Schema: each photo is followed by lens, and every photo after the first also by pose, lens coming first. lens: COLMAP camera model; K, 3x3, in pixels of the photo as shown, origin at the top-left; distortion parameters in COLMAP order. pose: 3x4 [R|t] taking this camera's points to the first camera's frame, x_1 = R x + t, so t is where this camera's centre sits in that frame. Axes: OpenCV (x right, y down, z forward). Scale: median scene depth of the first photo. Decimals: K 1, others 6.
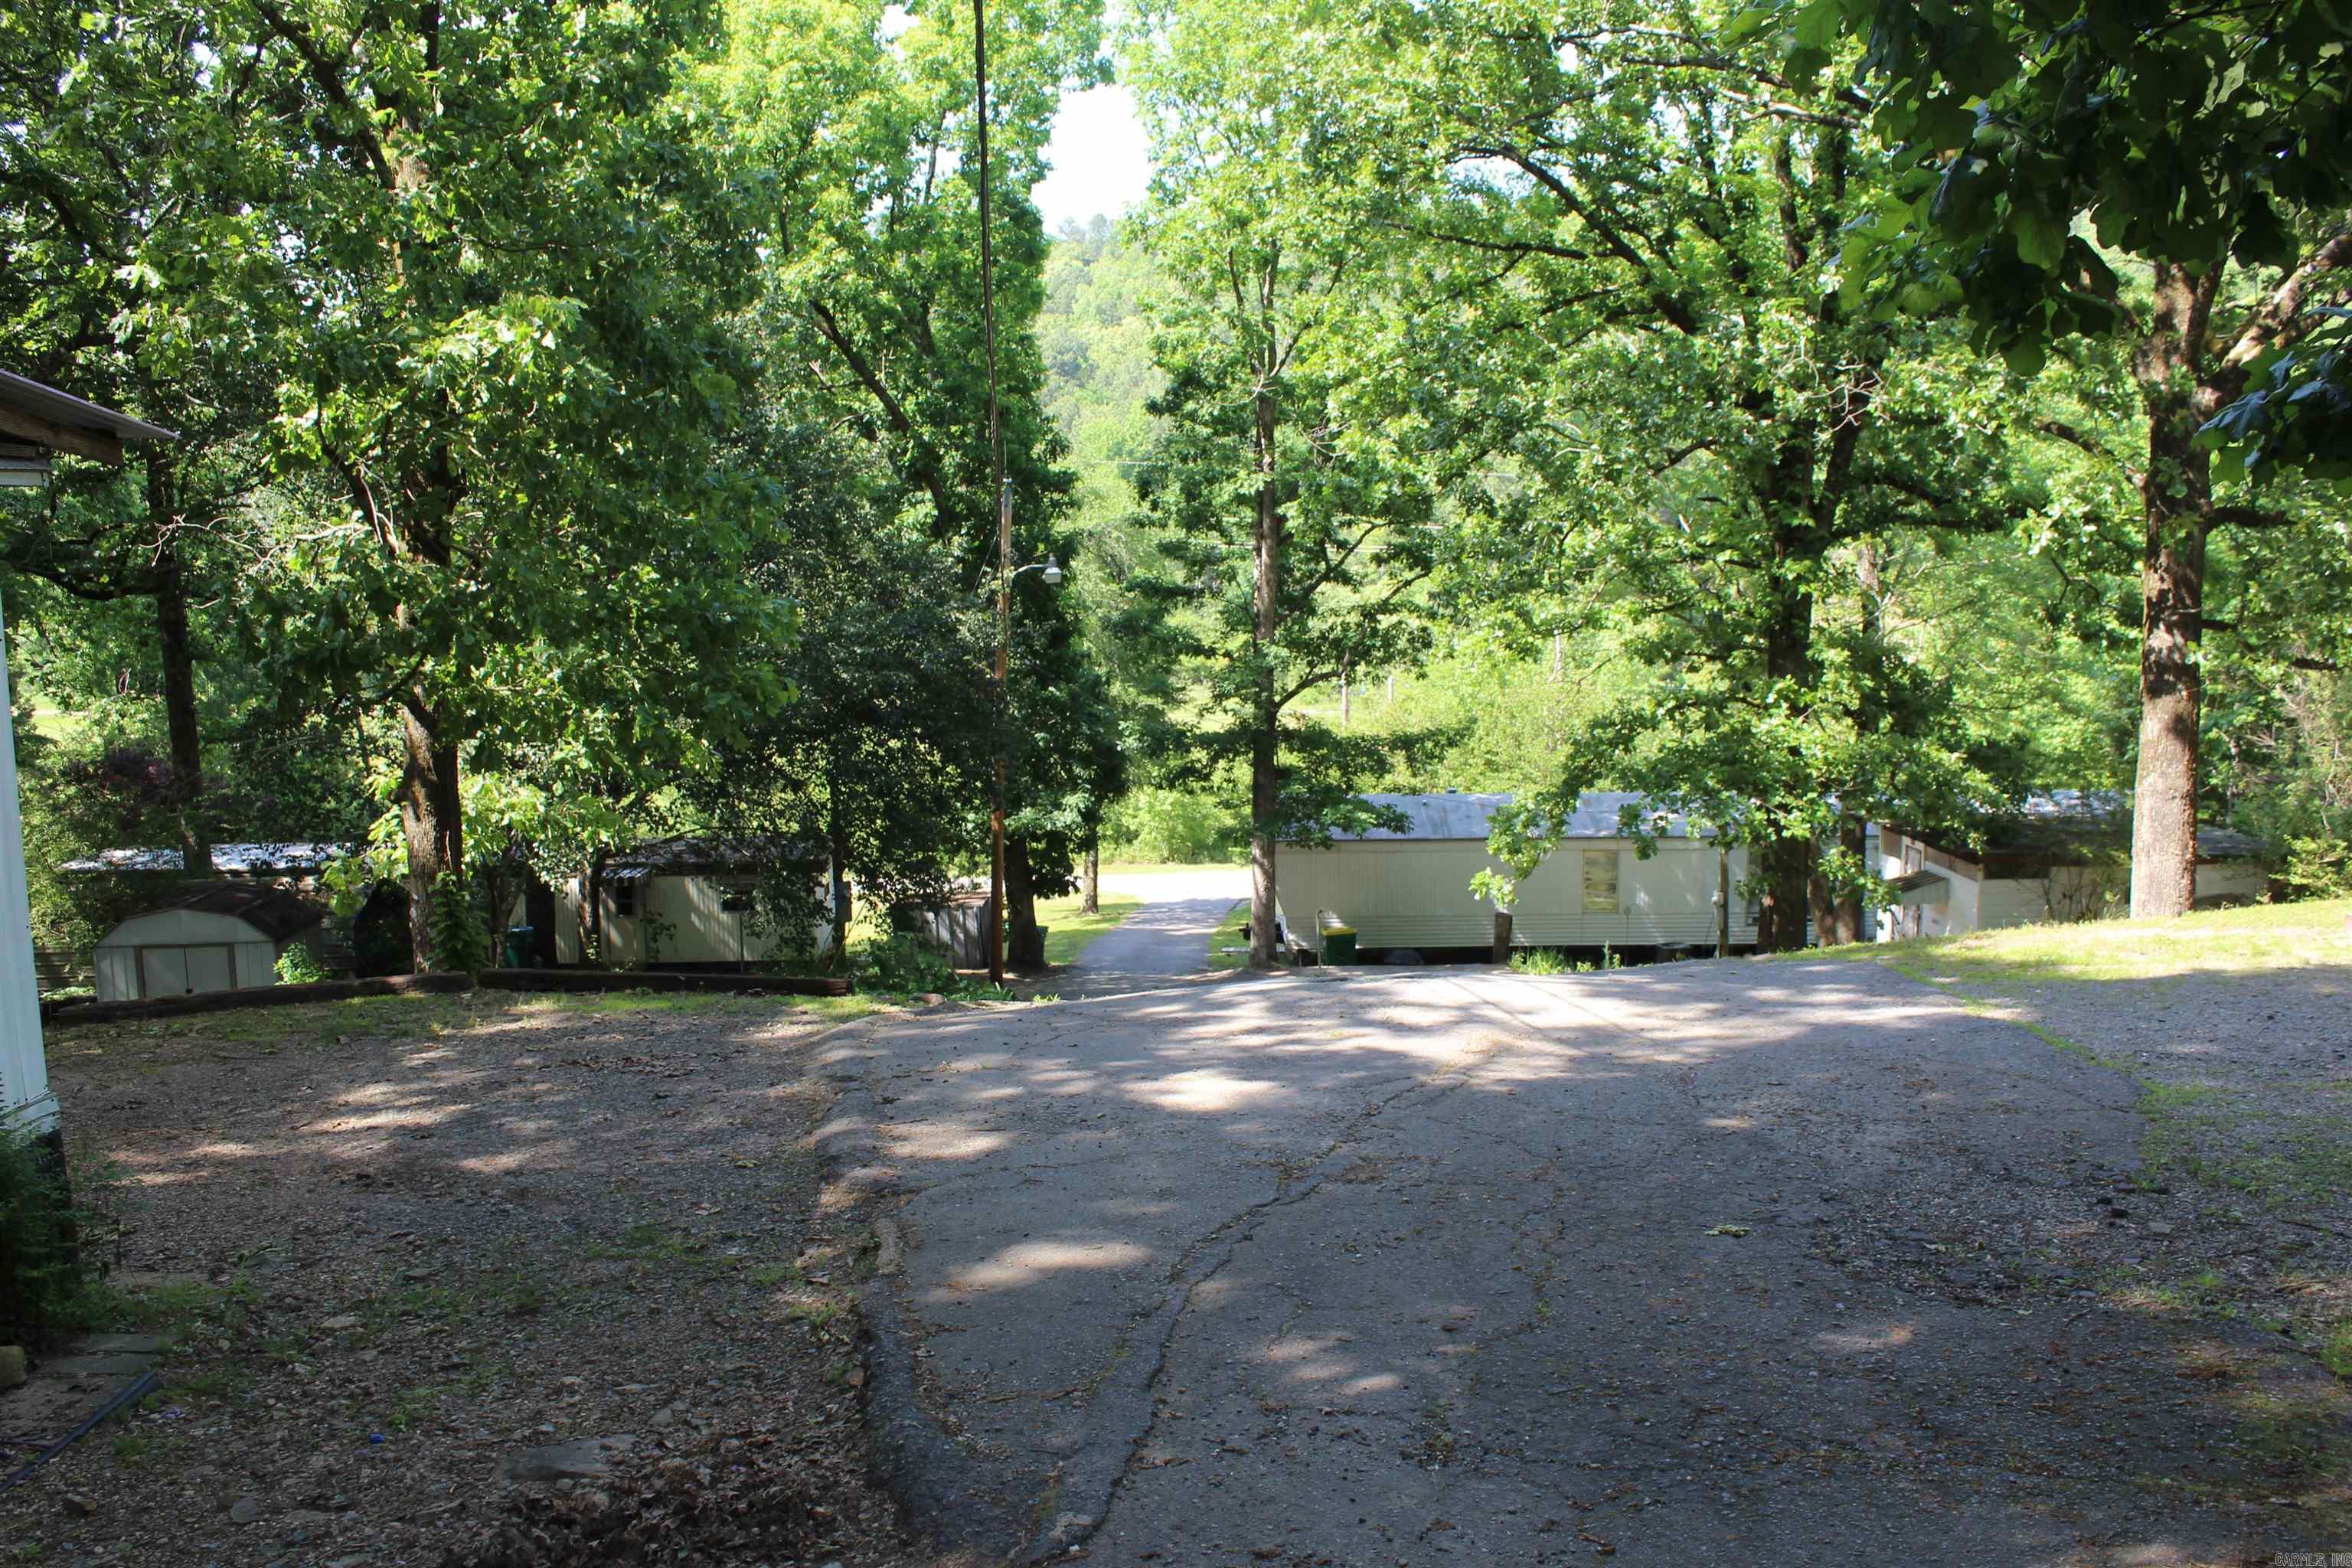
lens RADIAL K [[2036.1, 0, 1176.0], [0, 2036.1, 784.0], [0, 0, 1]] dist [-0.154494, 0.133493]
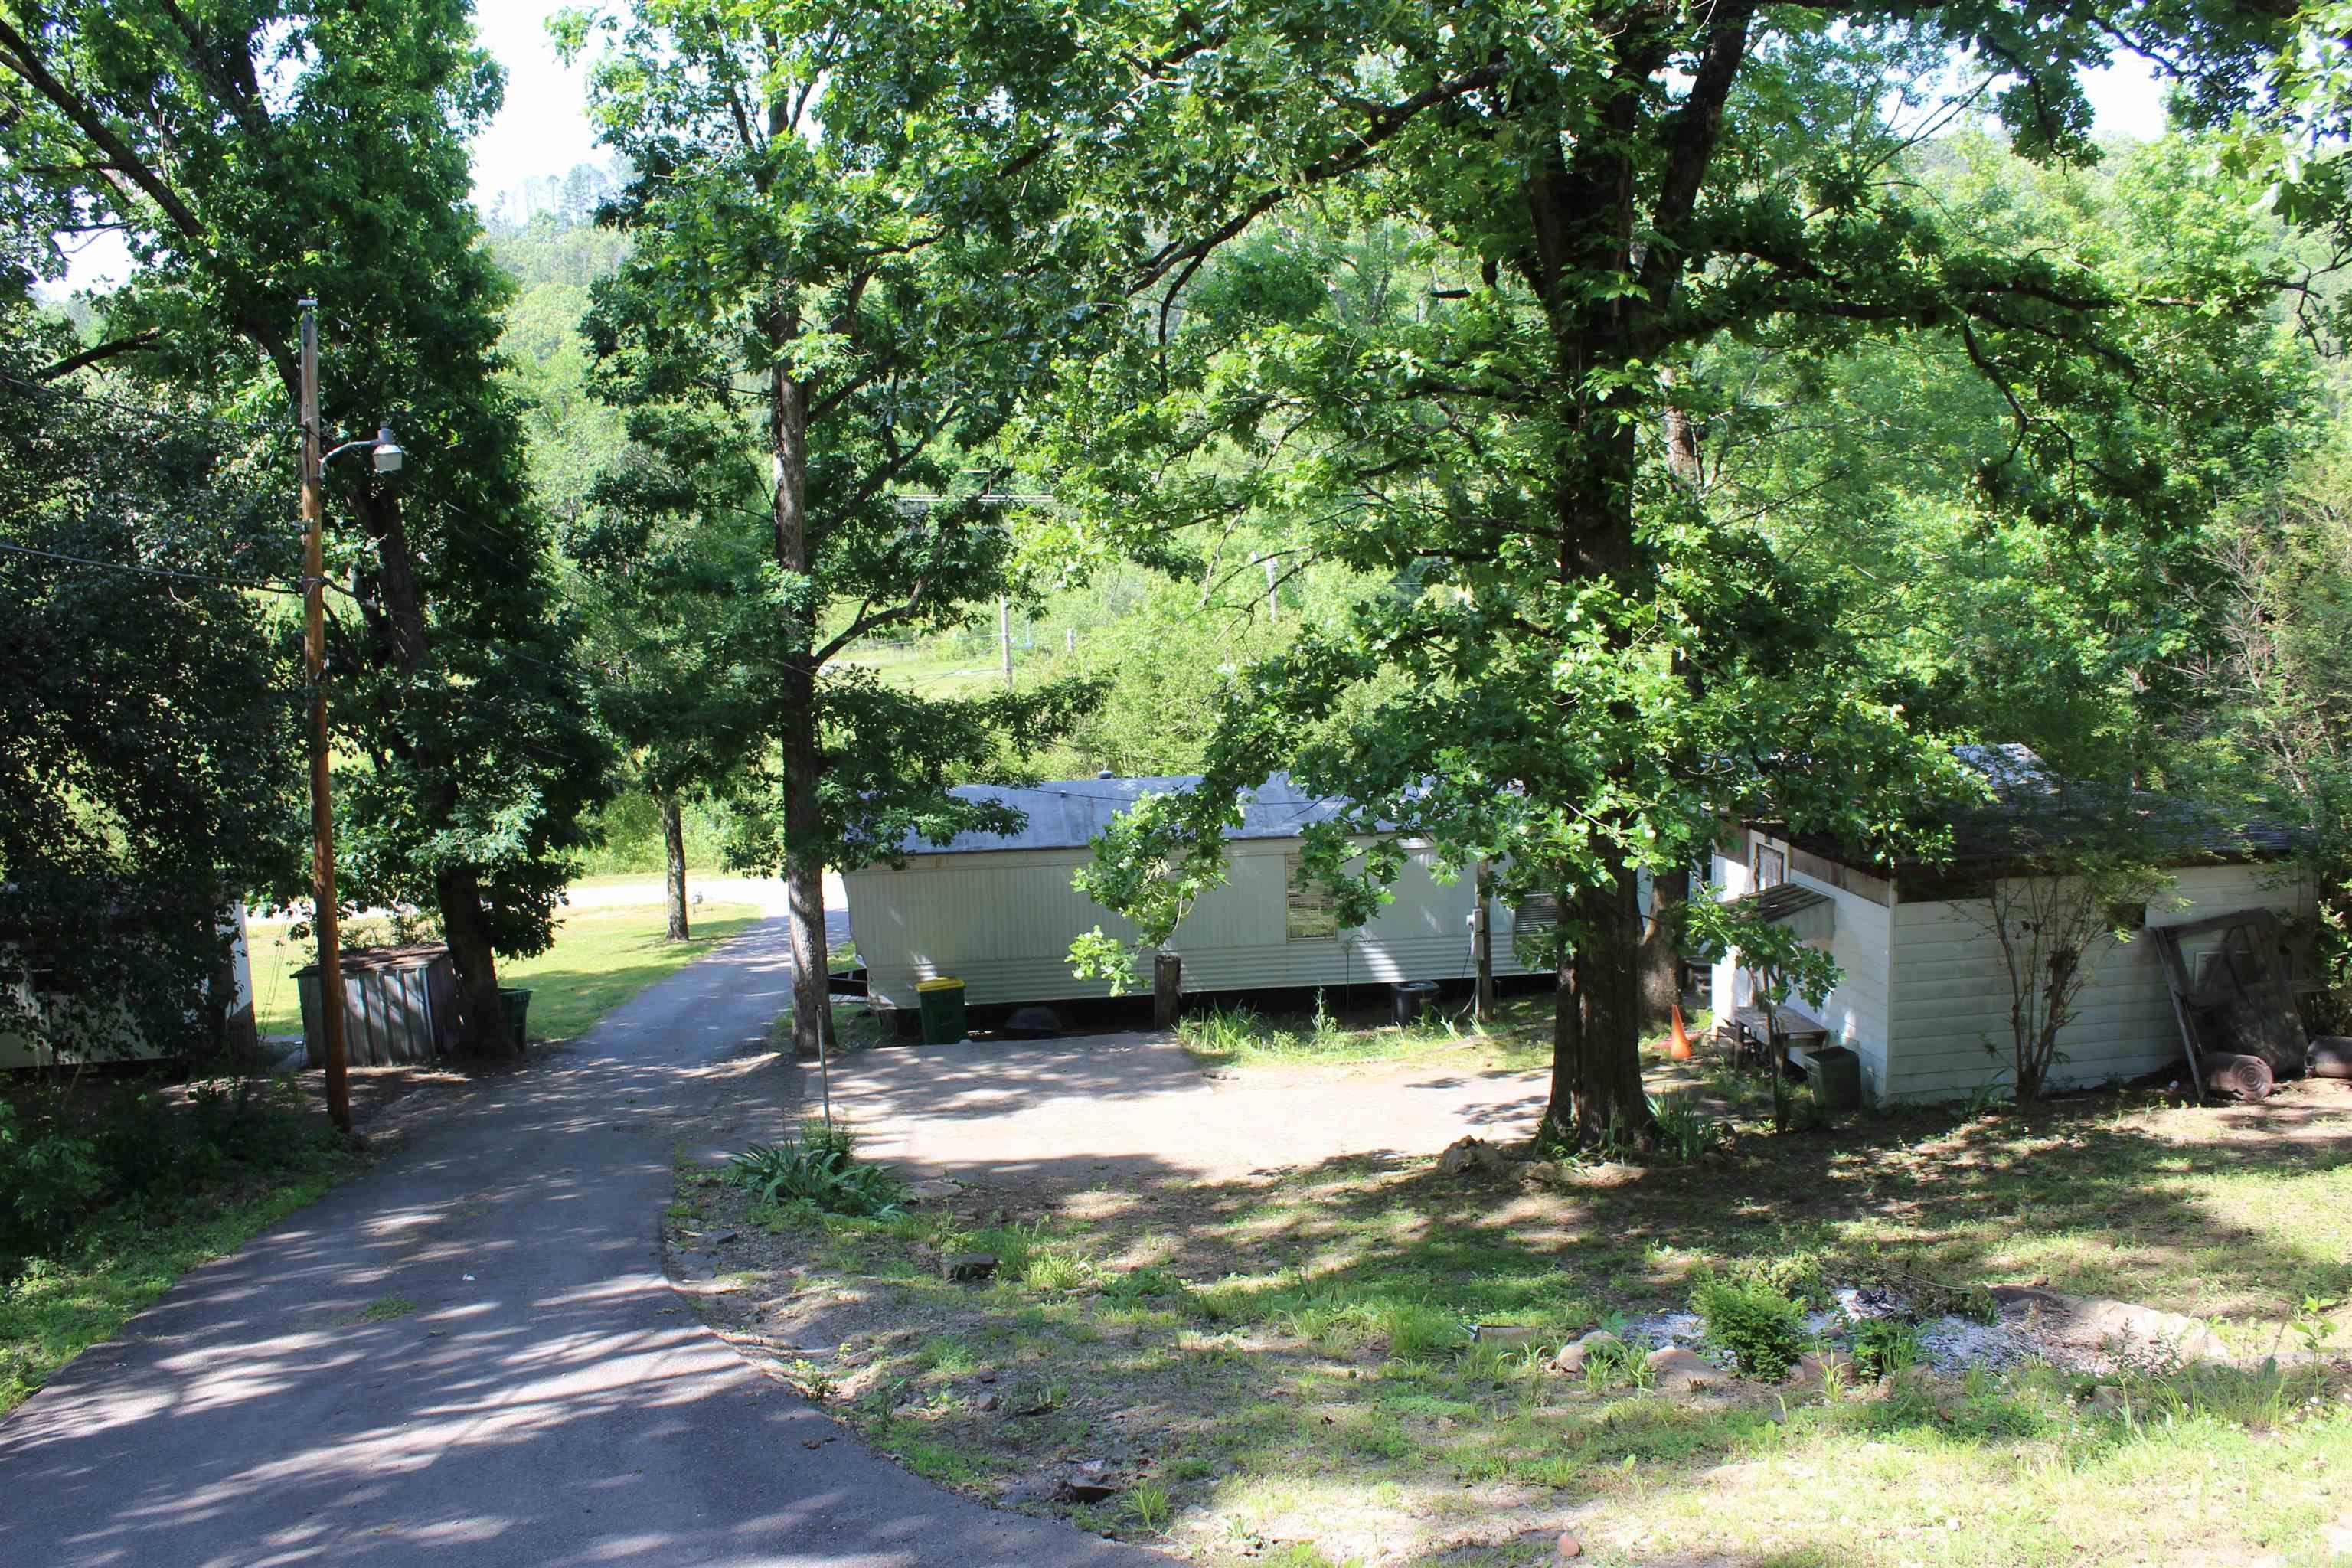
lens RADIAL K [[2036.1, 0, 1176.0], [0, 2036.1, 784.0], [0, 0, 1]] dist [-0.154494, 0.133493]
pose [[0.991294, -0.034702, 0.127012, 0.101979], [0.032504, 0.999284, 0.019339, -0.009475], [-0.127592, -0.015042, 0.991713, 0.408685]]
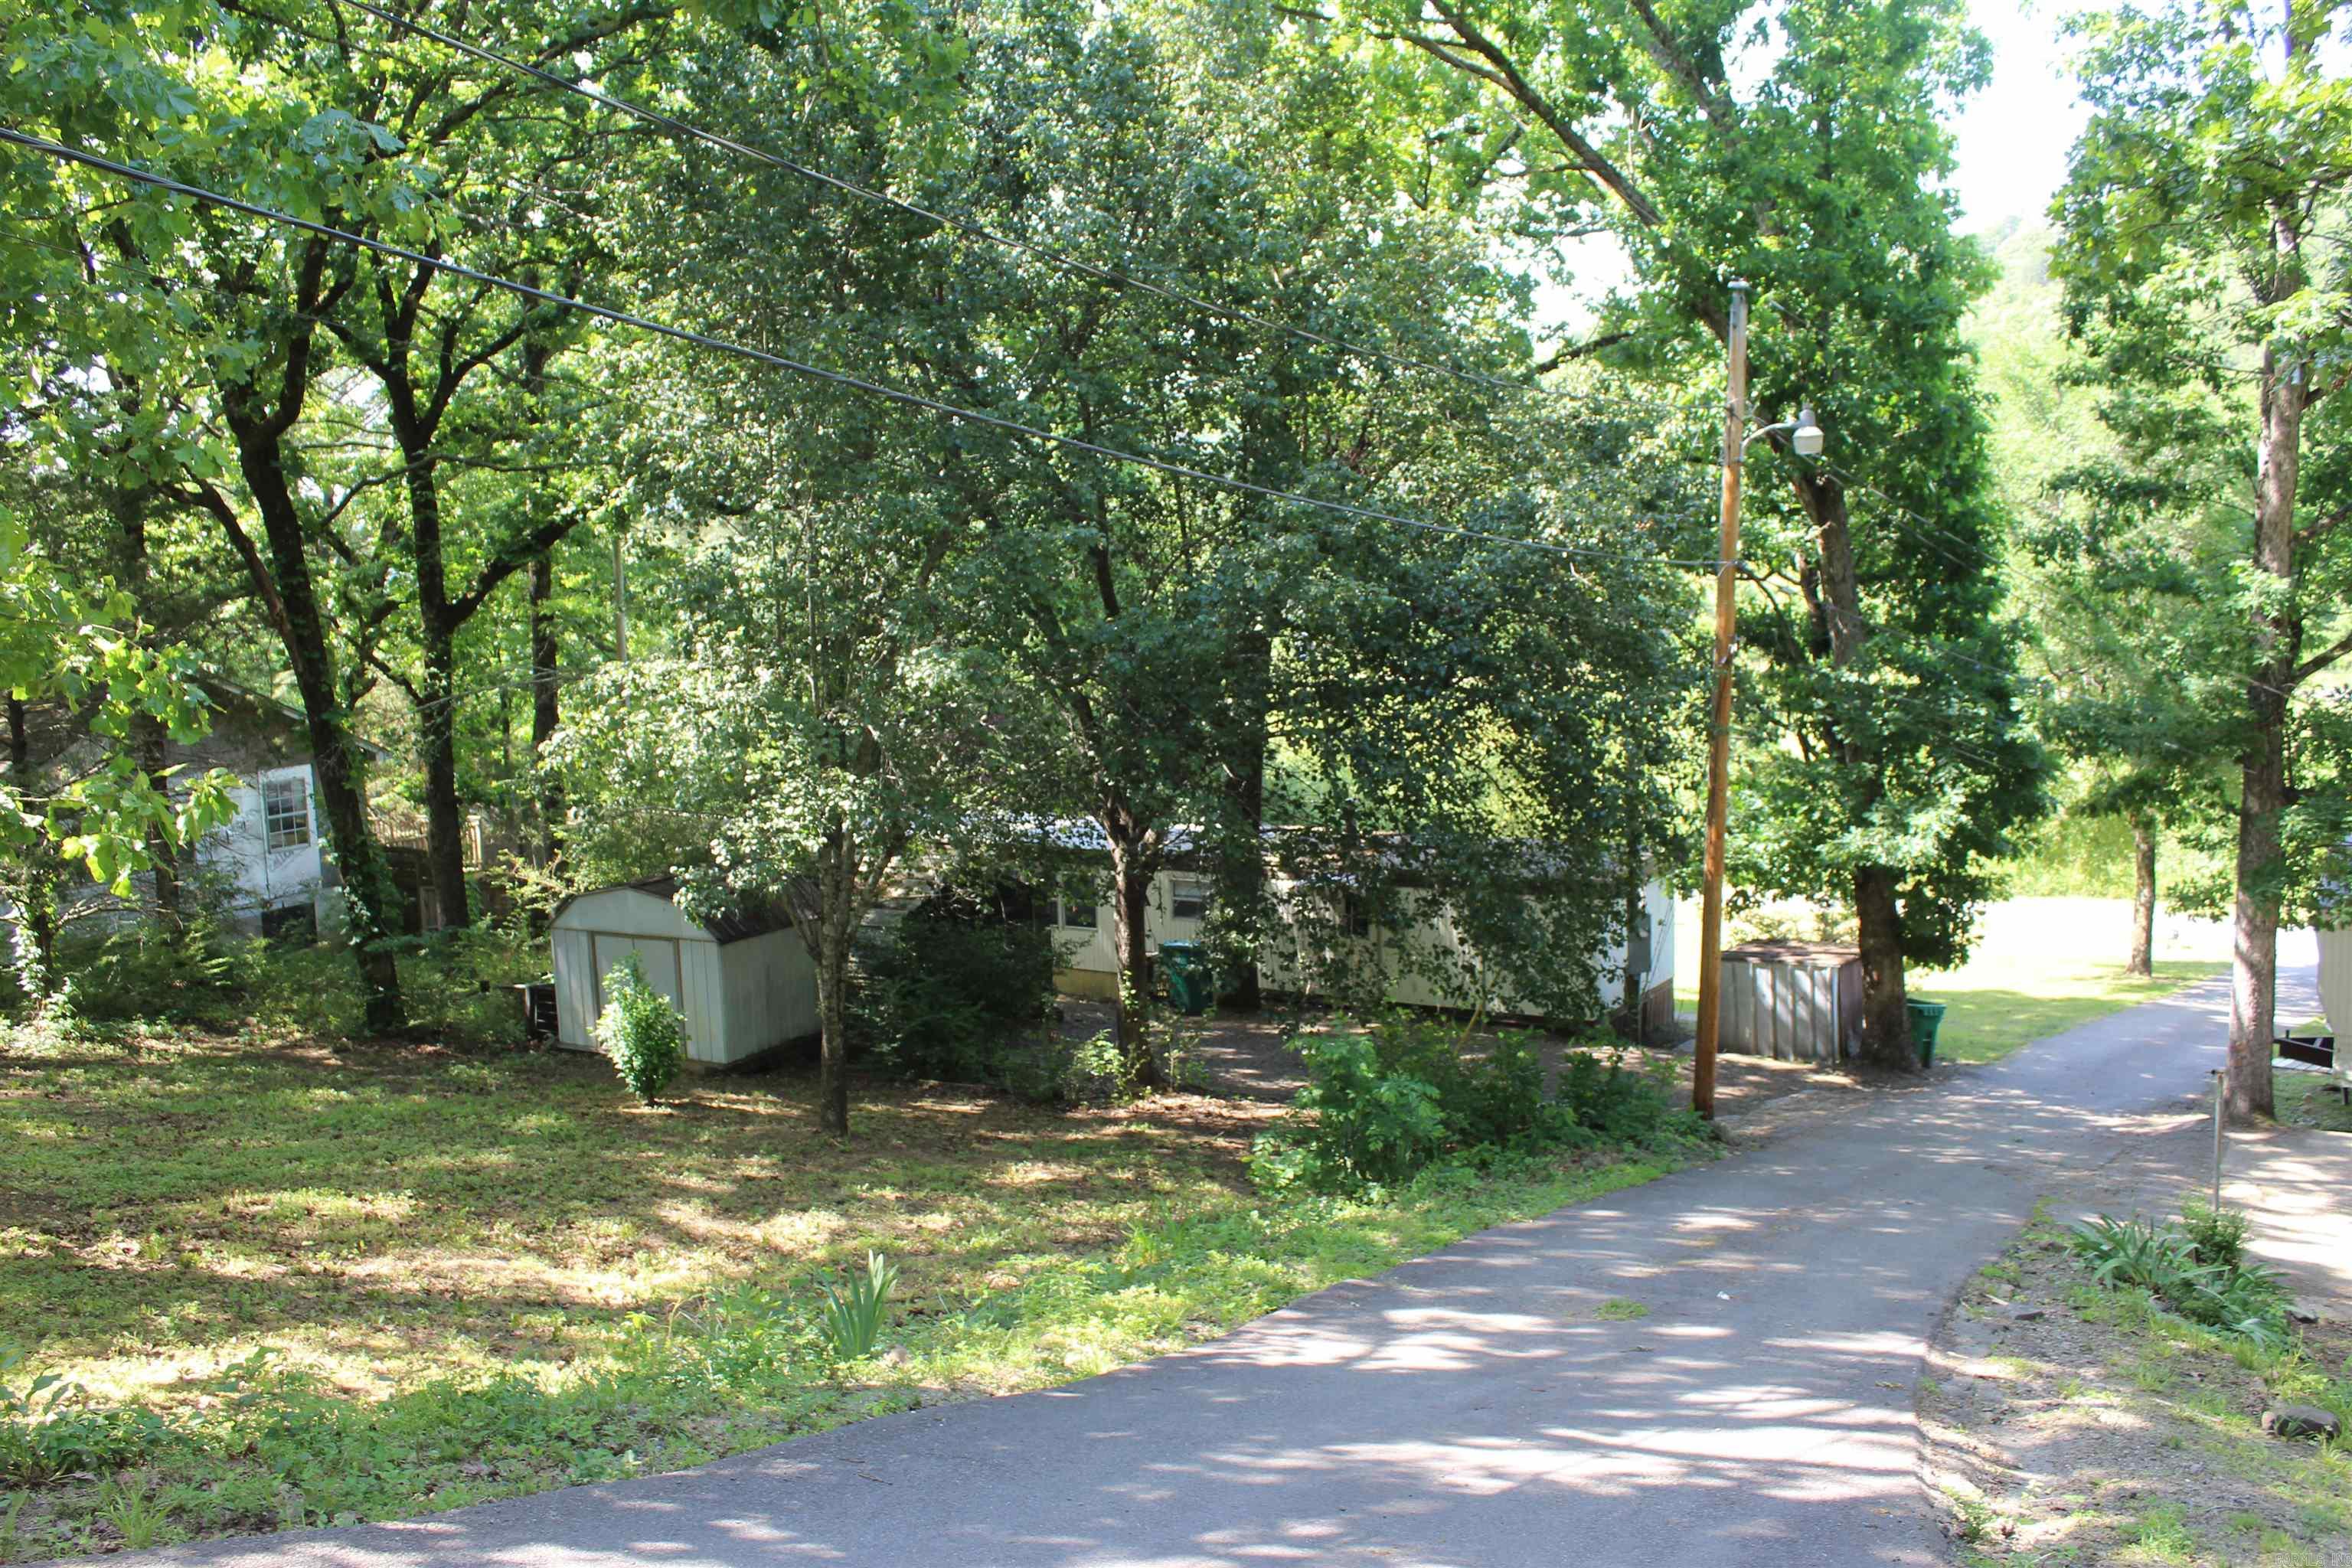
lens RADIAL K [[2036.1, 0, 1176.0], [0, 2036.1, 784.0], [0, 0, 1]] dist [-0.154494, 0.133493]
pose [[0.824600, 0.053169, -0.563213, 0.130641], [-0.047873, 0.998561, 0.024176, -0.008359], [0.563688, 0.007027, 0.825958, 0.448908]]
